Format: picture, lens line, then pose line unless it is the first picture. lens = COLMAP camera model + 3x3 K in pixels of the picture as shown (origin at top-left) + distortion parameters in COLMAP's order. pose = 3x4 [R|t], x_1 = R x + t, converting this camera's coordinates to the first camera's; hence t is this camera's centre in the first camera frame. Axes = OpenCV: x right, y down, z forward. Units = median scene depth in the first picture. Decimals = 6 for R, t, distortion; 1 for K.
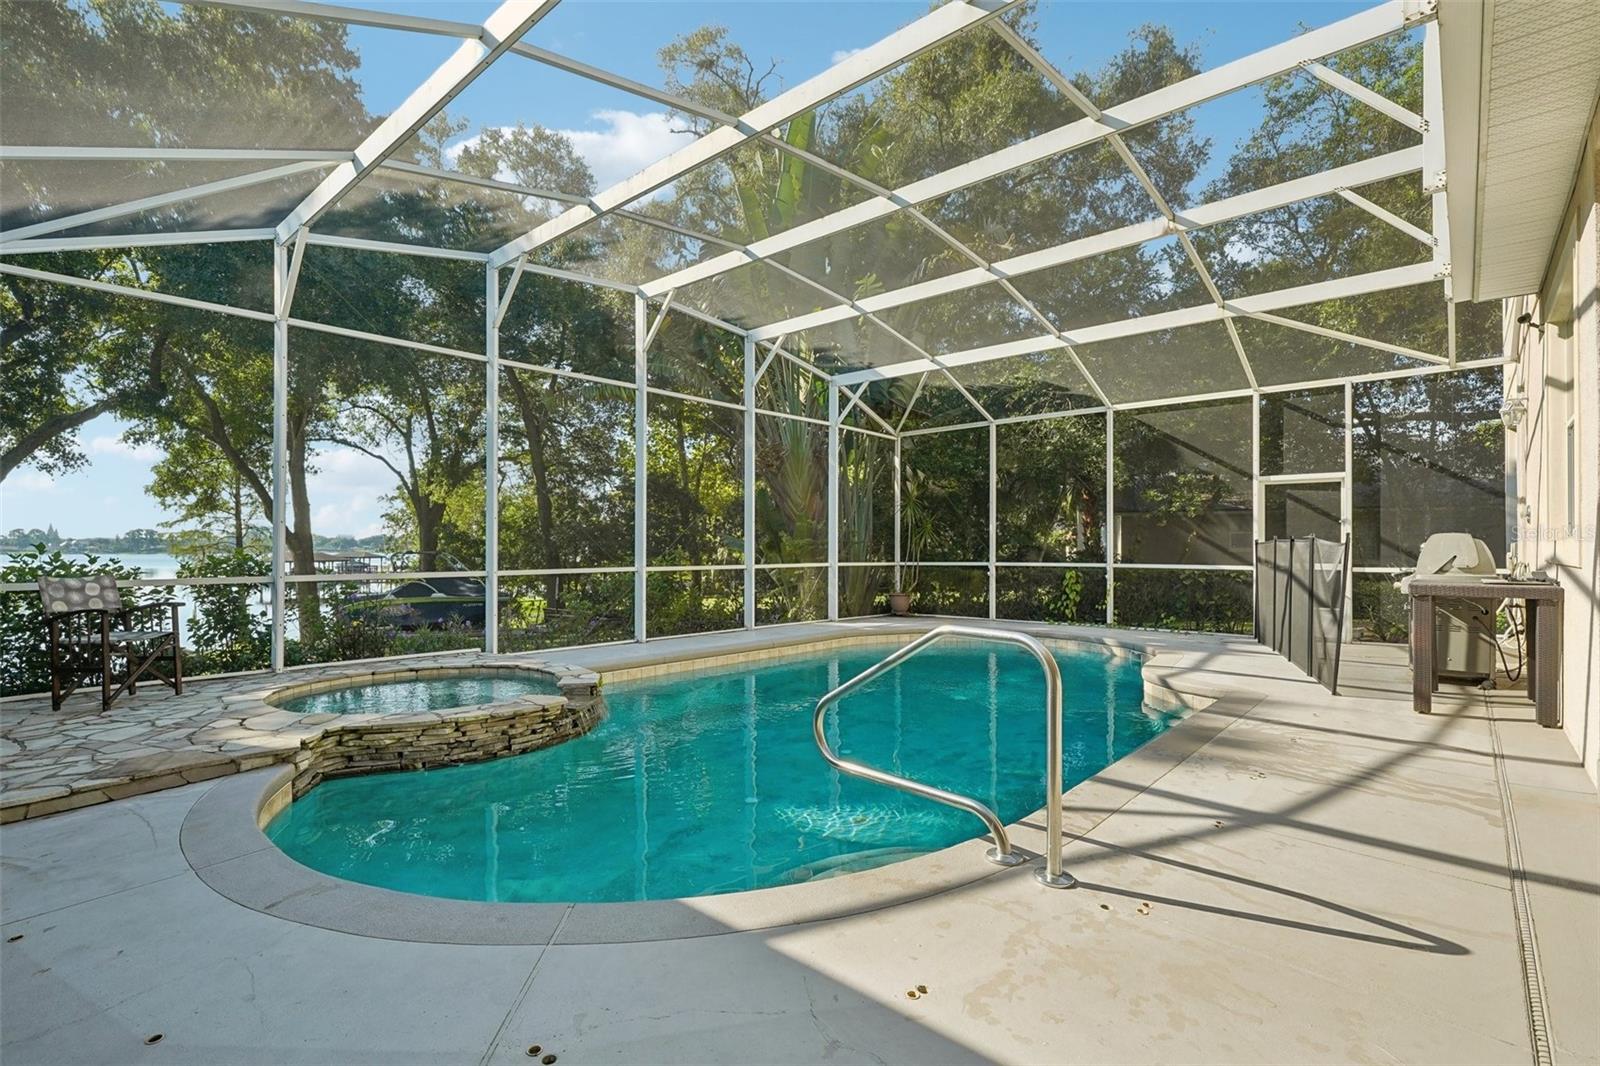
lens RADIAL K [[757.9, 0, 776.7], [0, 757.9, 544.1], [0, 0, 1]] dist [-0.002530, -0.000553]
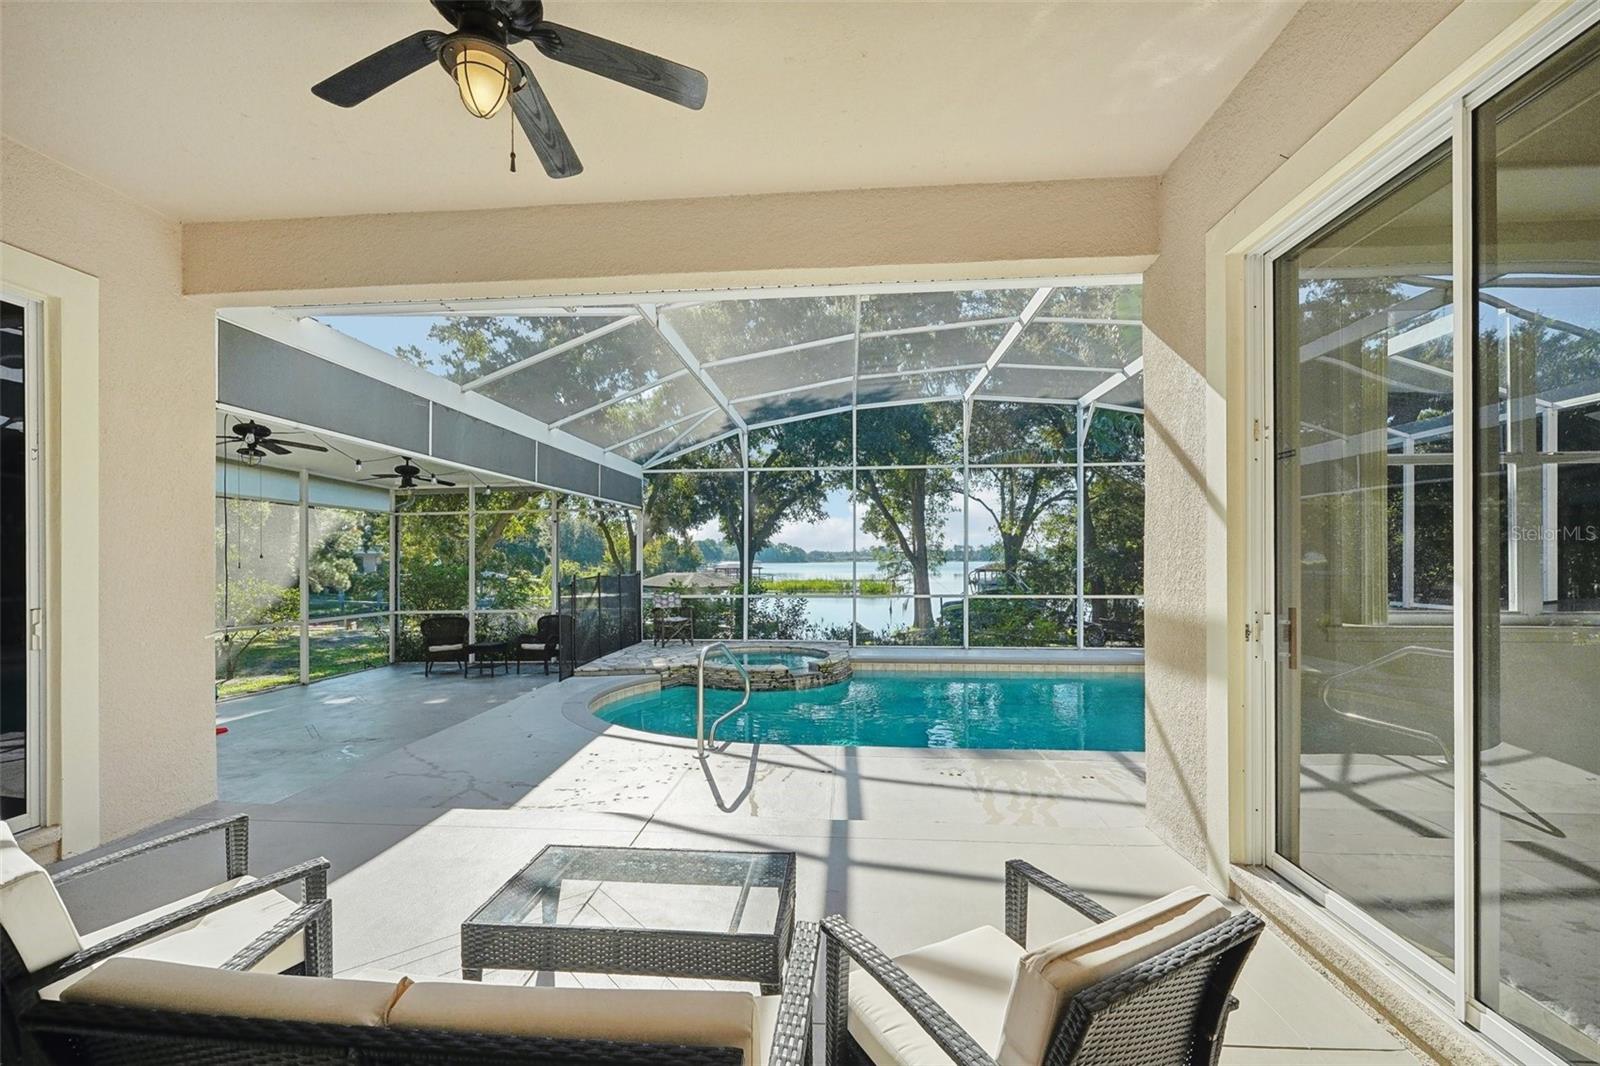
lens RADIAL K [[661.8, 0, 793.3], [0, 661.8, 540.6], [0, 0, 1]] dist [-0.001953, -0.000194]
pose [[0.610321, -0.022265, -0.791841, 1.737947], [0.008047, 0.999728, -0.021908, -0.131876], [0.792114, 0.006999, 0.610334, -0.006924]]
